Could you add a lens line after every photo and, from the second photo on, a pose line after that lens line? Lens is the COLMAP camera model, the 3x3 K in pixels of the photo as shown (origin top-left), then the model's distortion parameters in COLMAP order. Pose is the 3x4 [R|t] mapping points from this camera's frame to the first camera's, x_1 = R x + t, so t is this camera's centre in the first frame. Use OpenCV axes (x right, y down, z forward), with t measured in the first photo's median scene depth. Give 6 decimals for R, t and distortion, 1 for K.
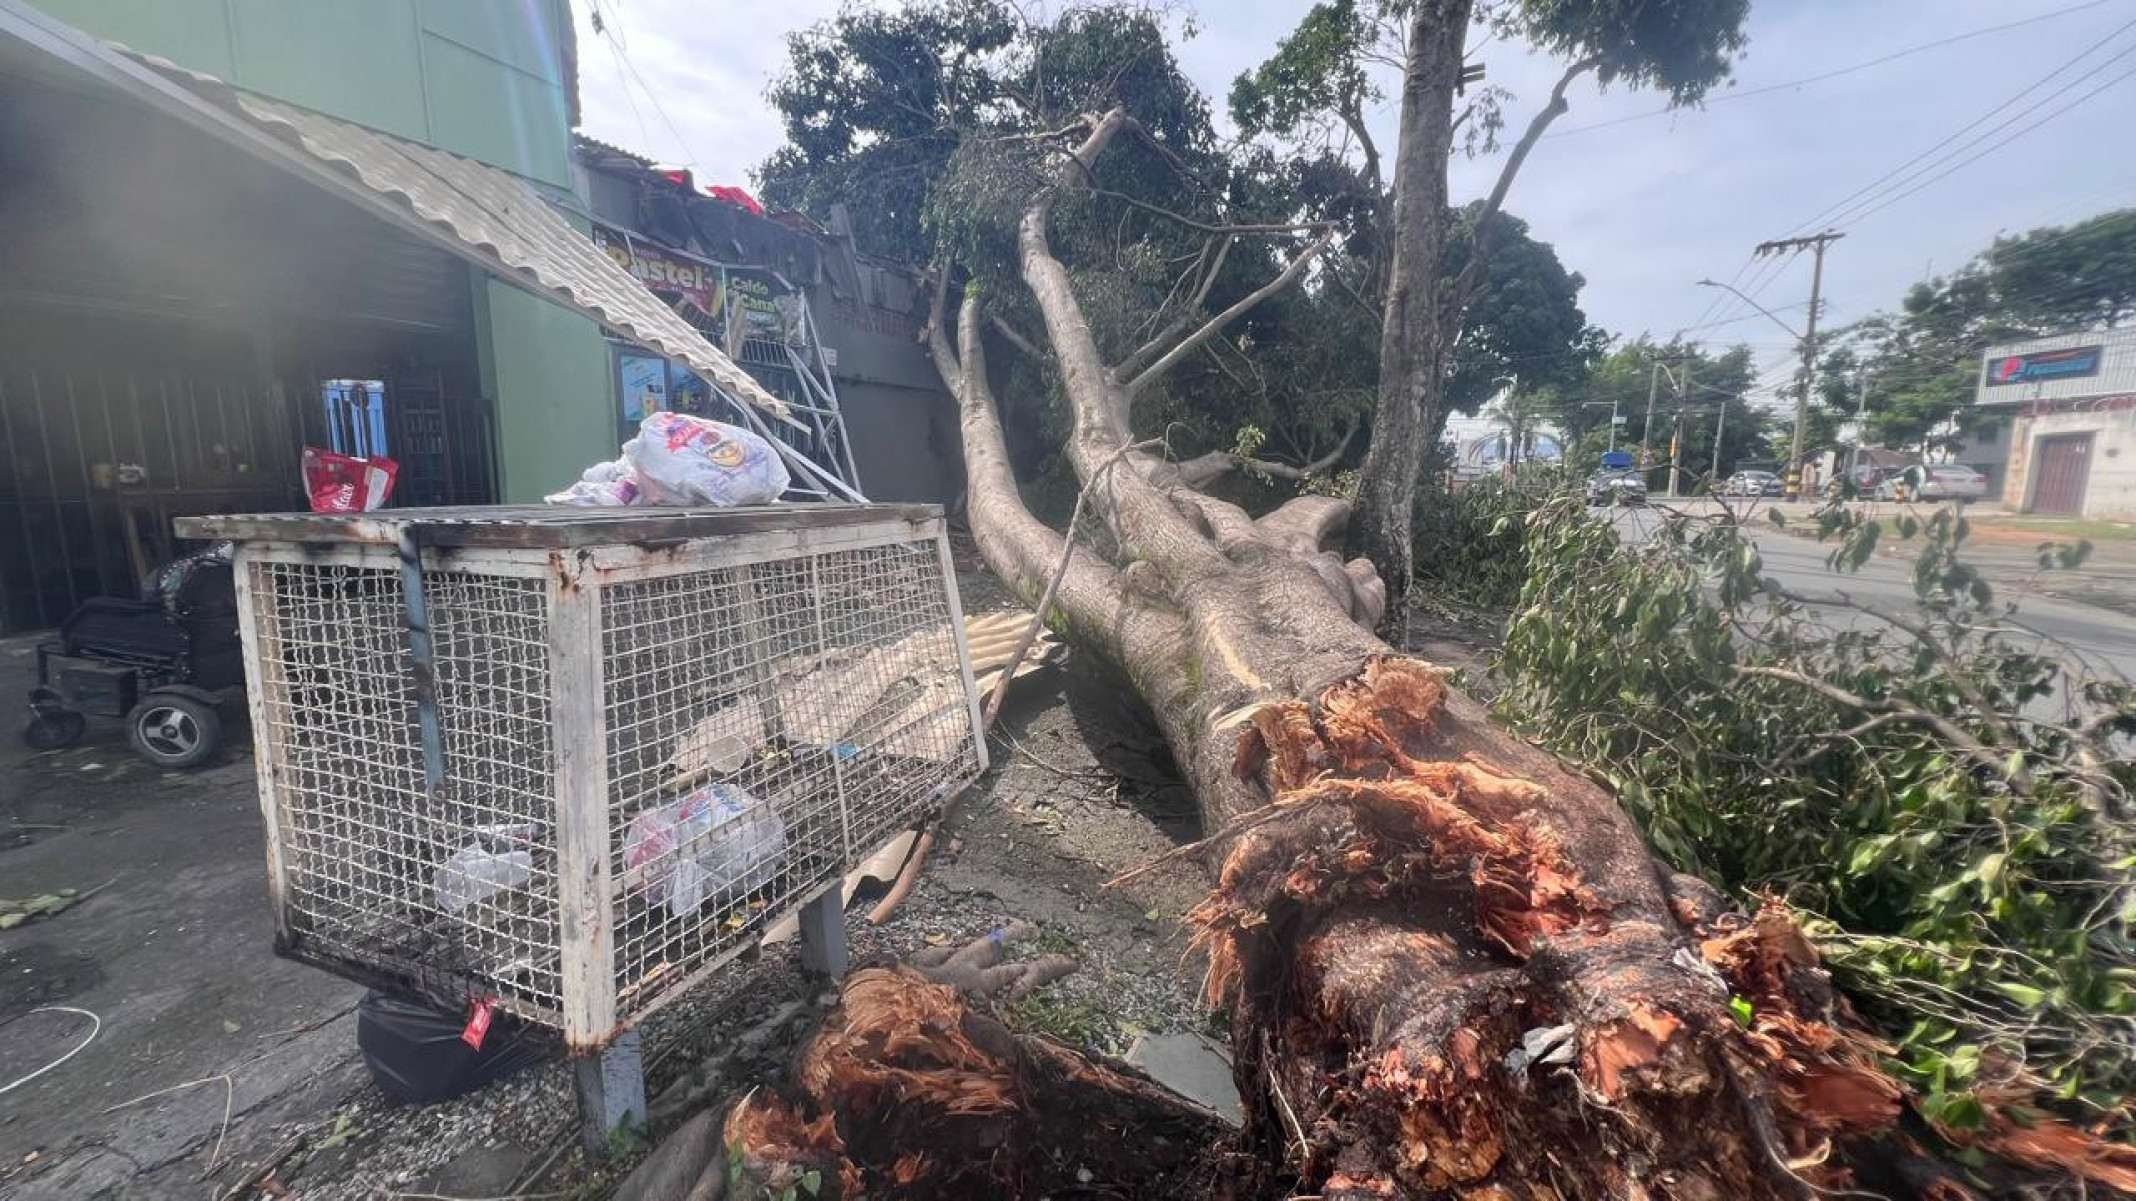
lens RADIAL K [[875.5, 0, 1051.8], [0, 875.5, 593.8], [0, 0, 1]] dist [-0.006297, 0.000141]
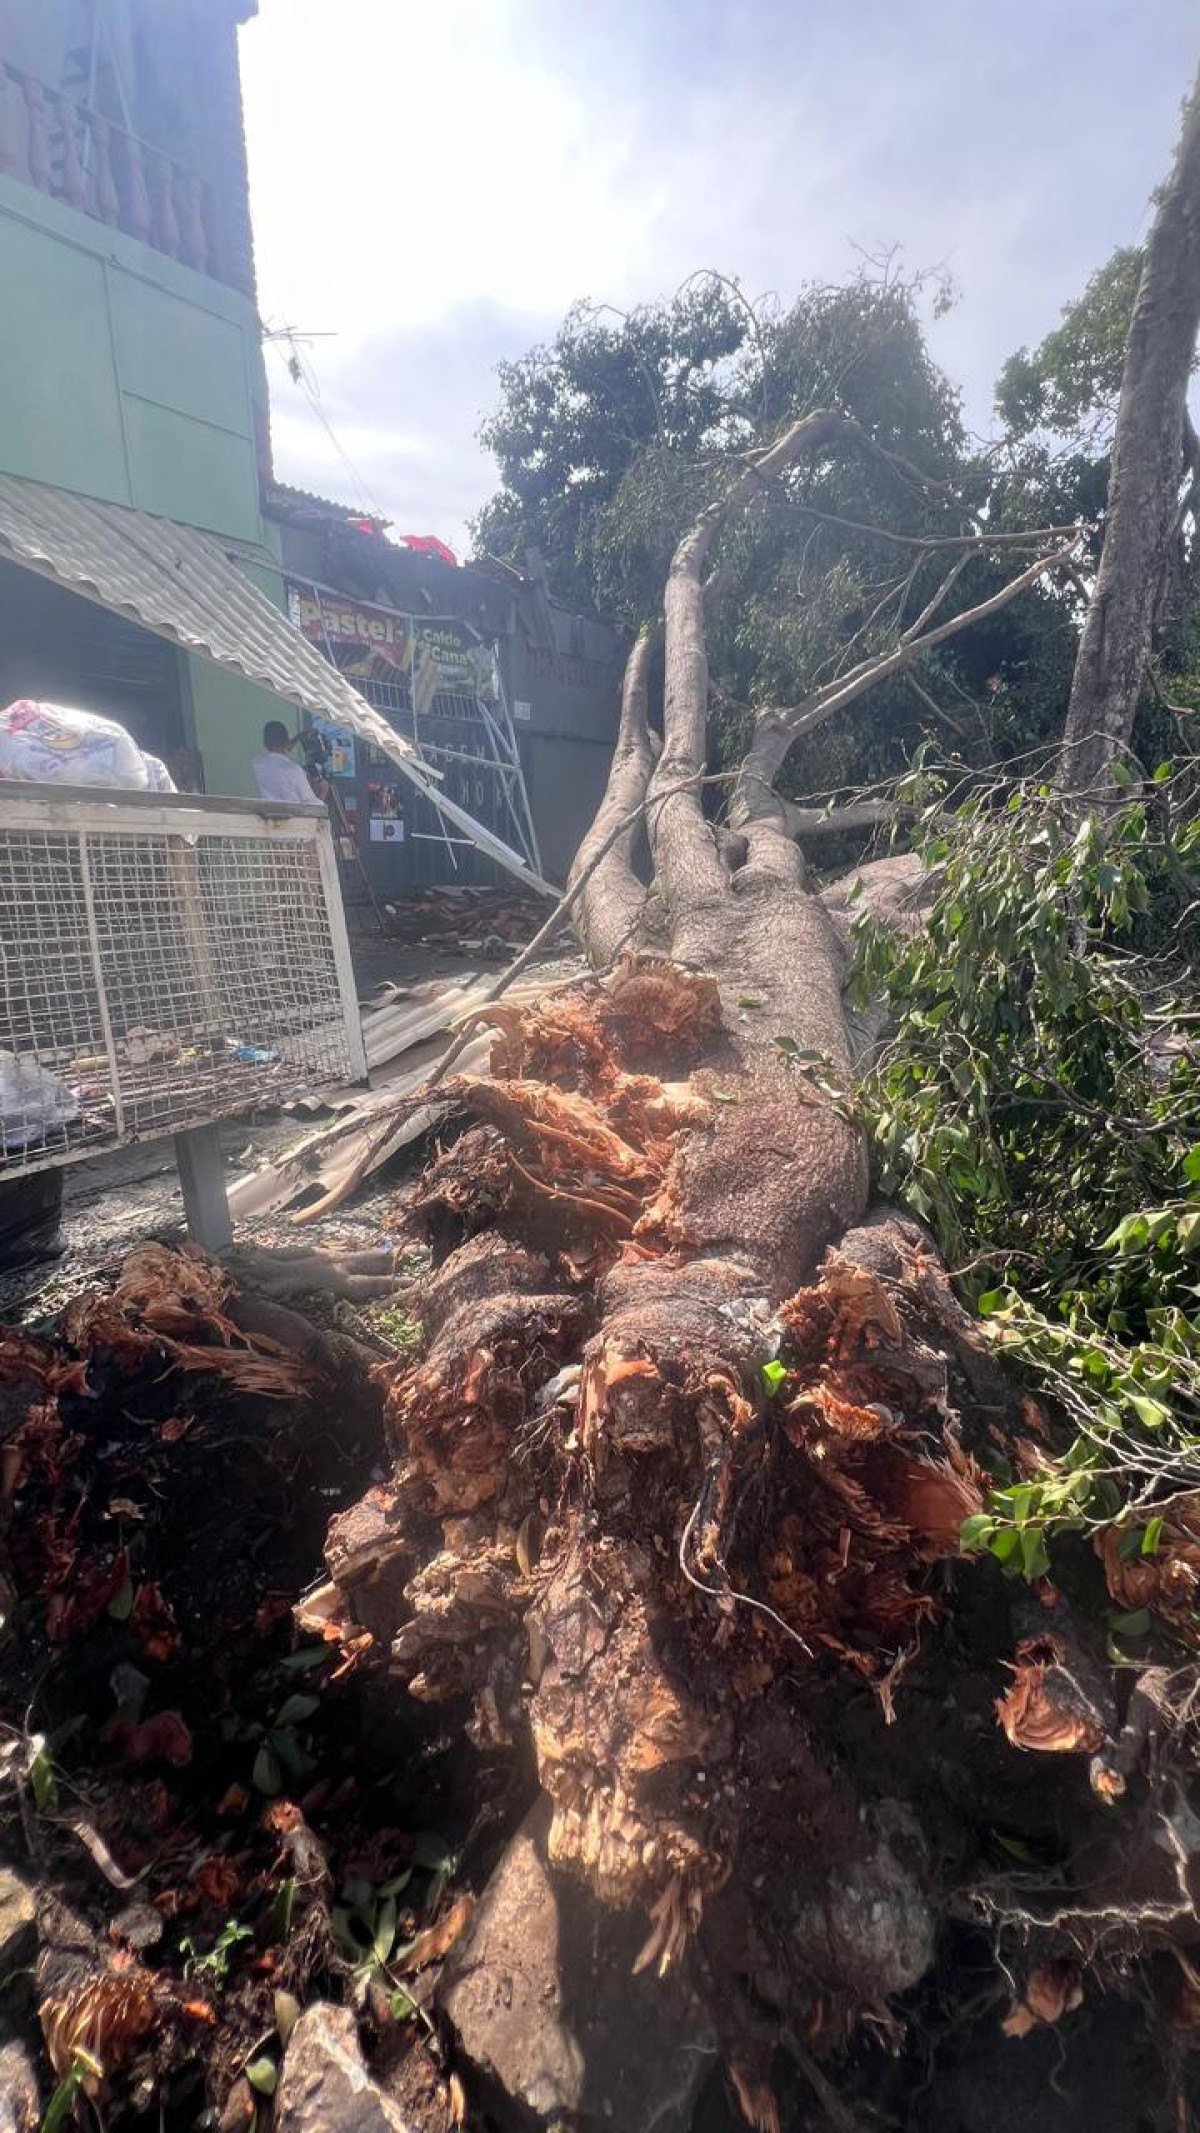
lens RADIAL K [[862.6, 0, 600.0], [0, 862.6, 1066.5], [0, 0, 1]] dist [0.001038, 0.000476]
pose [[0.968748, 0.072916, -0.237086, 0.086082], [-0.046303, 0.992176, 0.115946, 0.012695], [0.243685, -0.101345, 0.964545, 0.026010]]
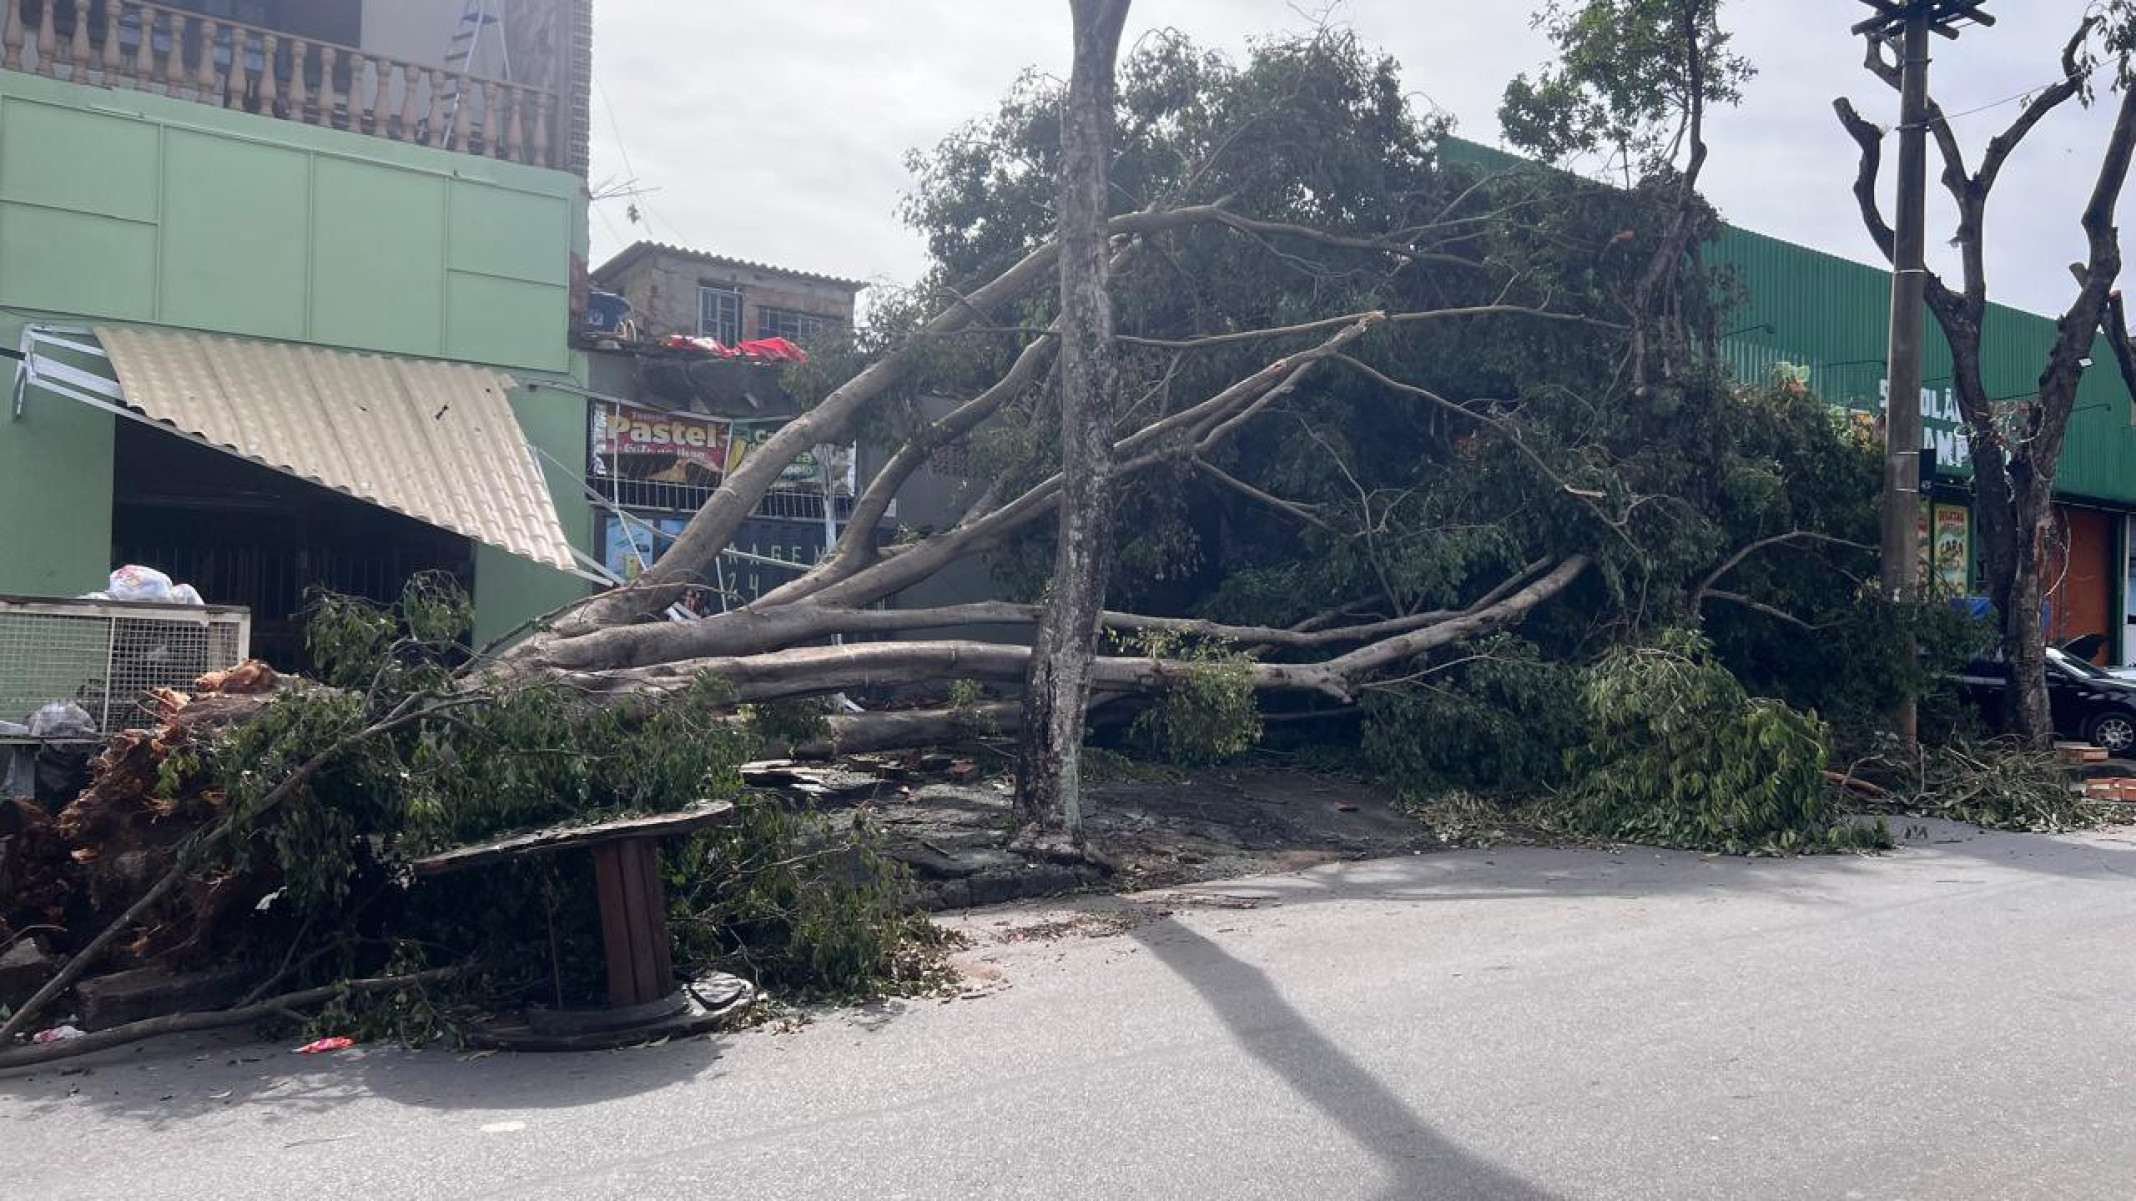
lens RADIAL K [[1706.8, 0, 1068.0], [0, 1706.8, 600.5], [0, 0, 1]] dist [0.117669, -0.376322]
pose [[0.845975, -0.003614, -0.533210, 0.729651], [-0.098739, 0.981622, -0.163309, 0.069576], [0.524001, 0.190804, 0.830070, -0.261214]]
